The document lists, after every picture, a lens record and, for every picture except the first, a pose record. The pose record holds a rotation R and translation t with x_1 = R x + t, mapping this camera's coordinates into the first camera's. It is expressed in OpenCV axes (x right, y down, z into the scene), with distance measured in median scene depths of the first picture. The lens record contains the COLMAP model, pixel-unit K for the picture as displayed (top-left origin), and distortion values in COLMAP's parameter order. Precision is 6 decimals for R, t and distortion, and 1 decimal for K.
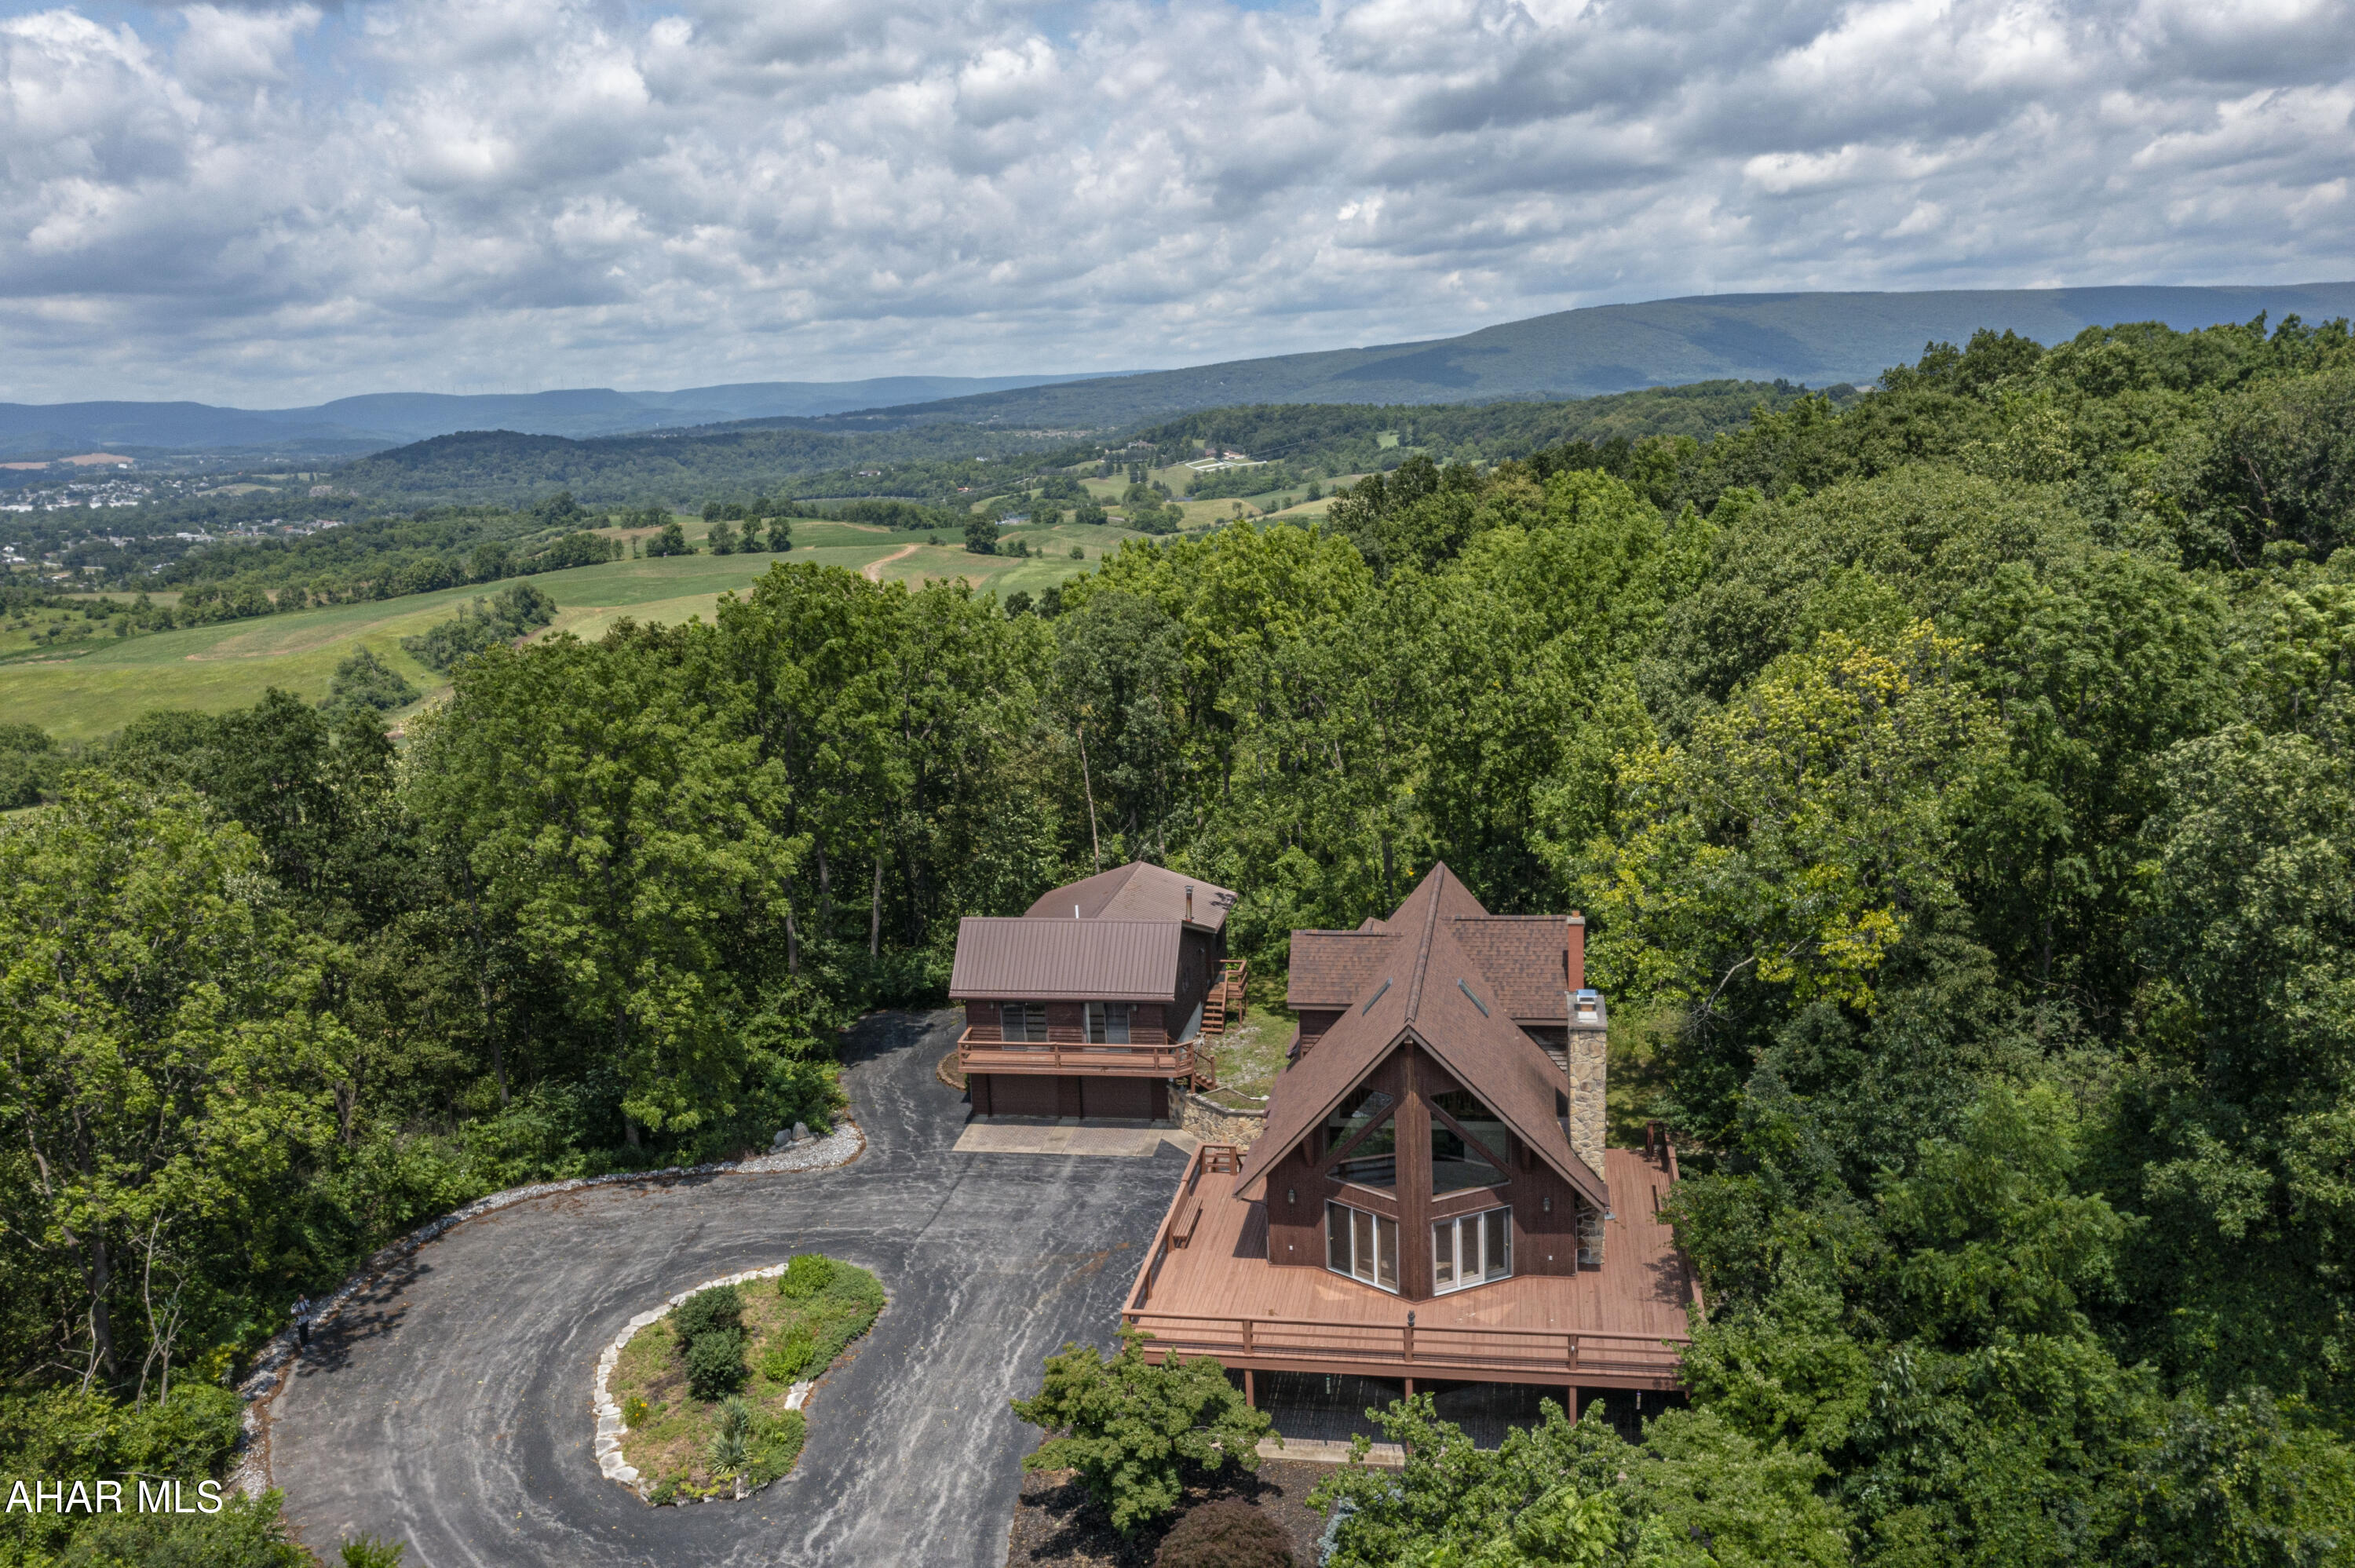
lens RADIAL K [[1875.5, 0, 1177.5], [0, 1875.5, 784.0], [0, 0, 1]] dist [-0.012366, 0.004632]
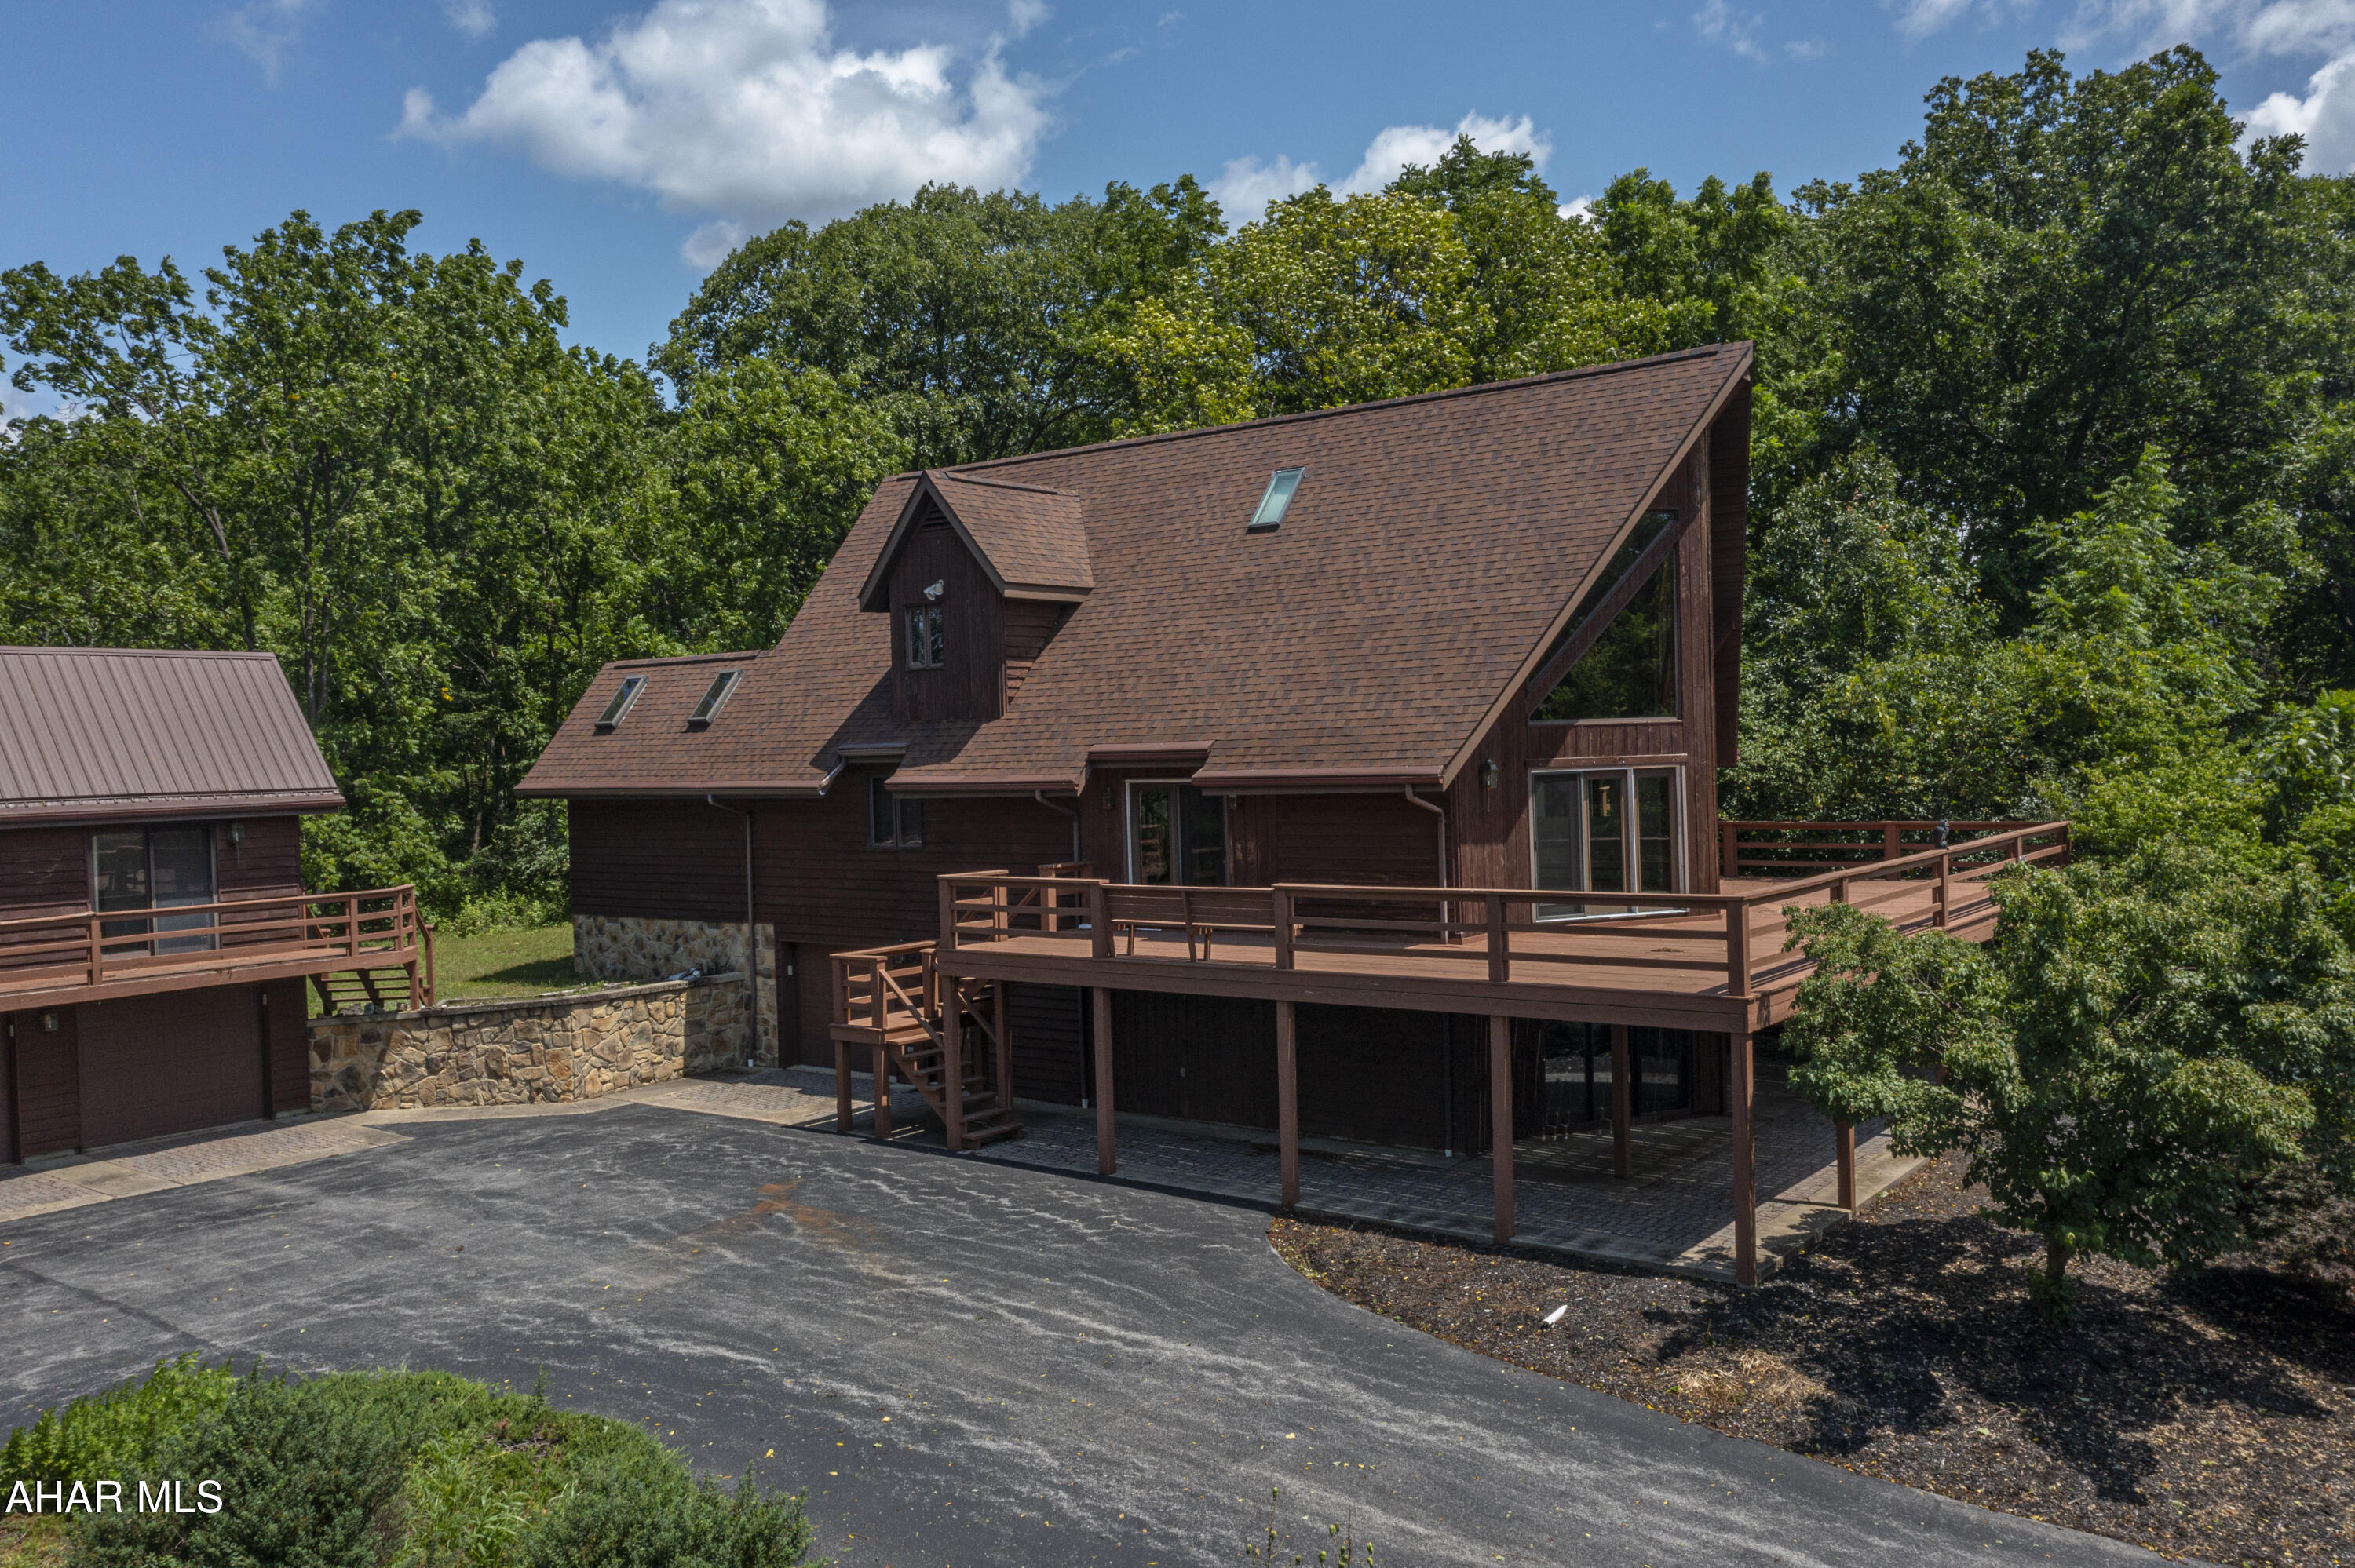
lens RADIAL K [[1863.4, 0, 1186.6], [0, 1863.4, 795.0], [0, 0, 1]] dist [-0.013609, 0.003824]
pose [[0.443880, 0.004965, 0.896073, -0.303956], [0.186468, 0.977583, -0.097786, 0.196018], [-0.876471, 0.210494, 0.433003, 0.655897]]
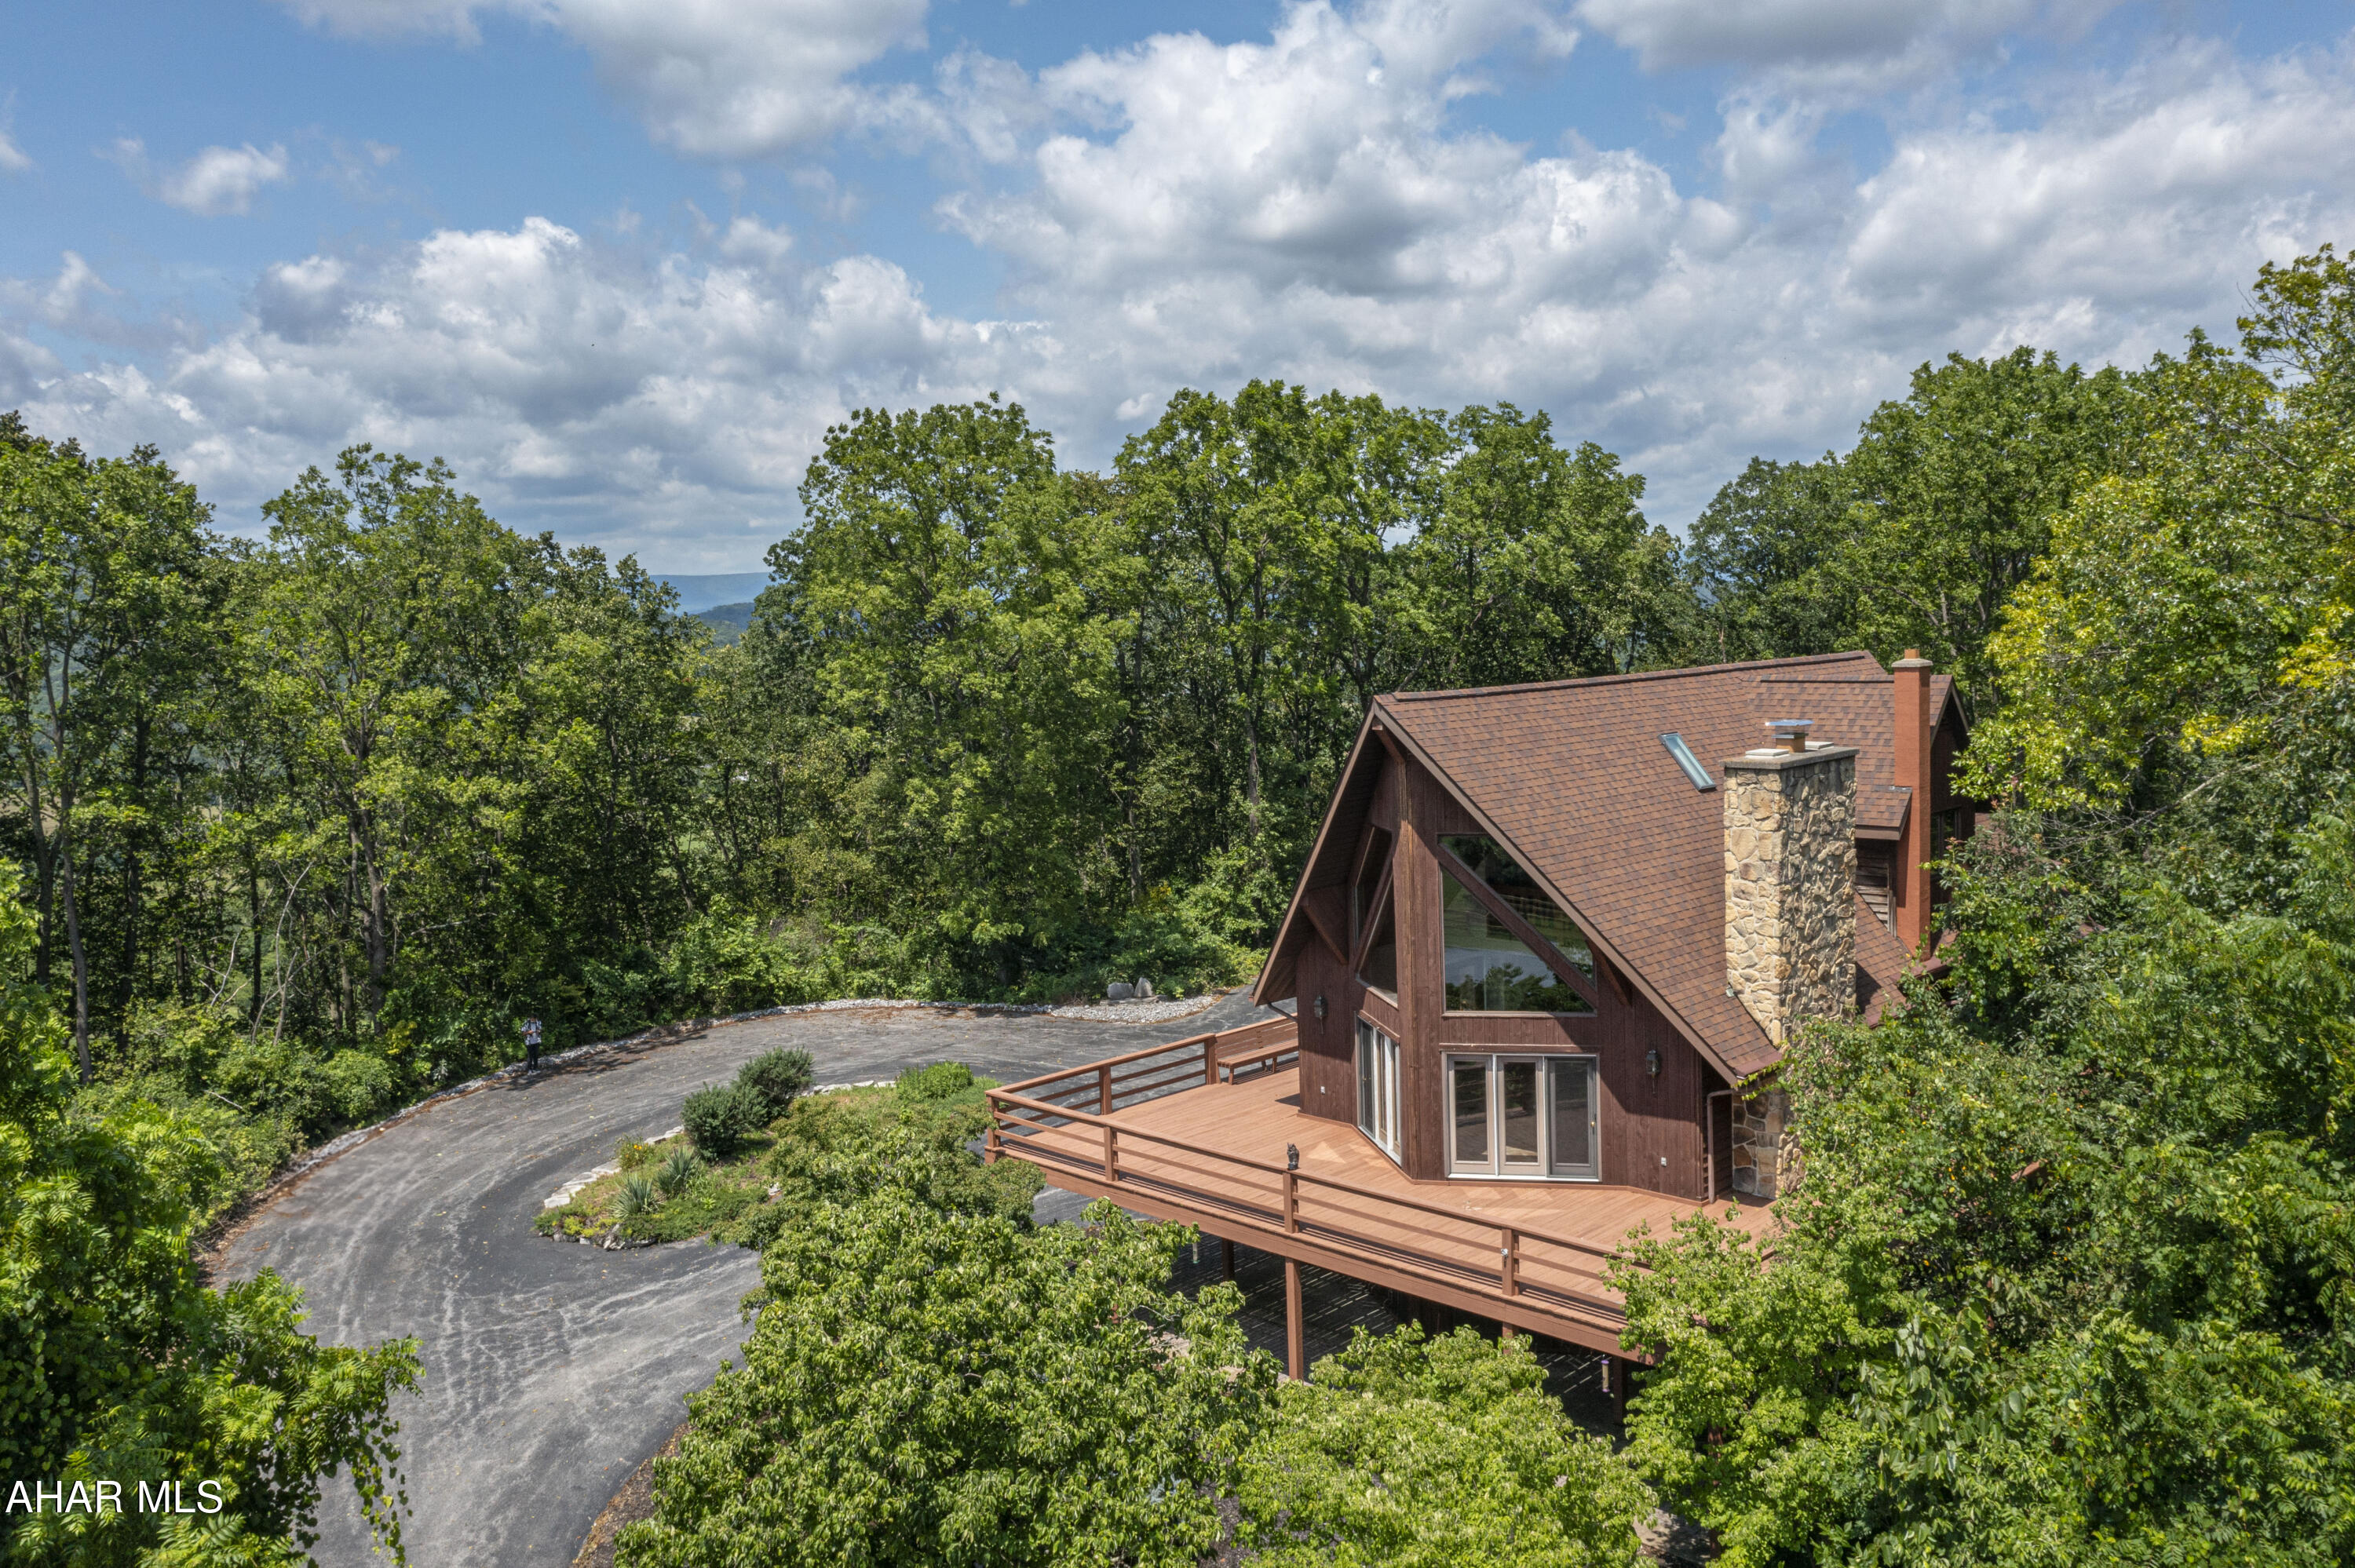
lens RADIAL K [[1863.4, 0, 1186.6], [0, 1863.4, 795.0], [0, 0, 1]] dist [-0.013609, 0.003824]
pose [[0.822283, 0.071112, -0.564619, 0.296312], [-0.111548, 0.993056, -0.037381, 0.133426], [0.558040, 0.093720, 0.824505, 0.321889]]
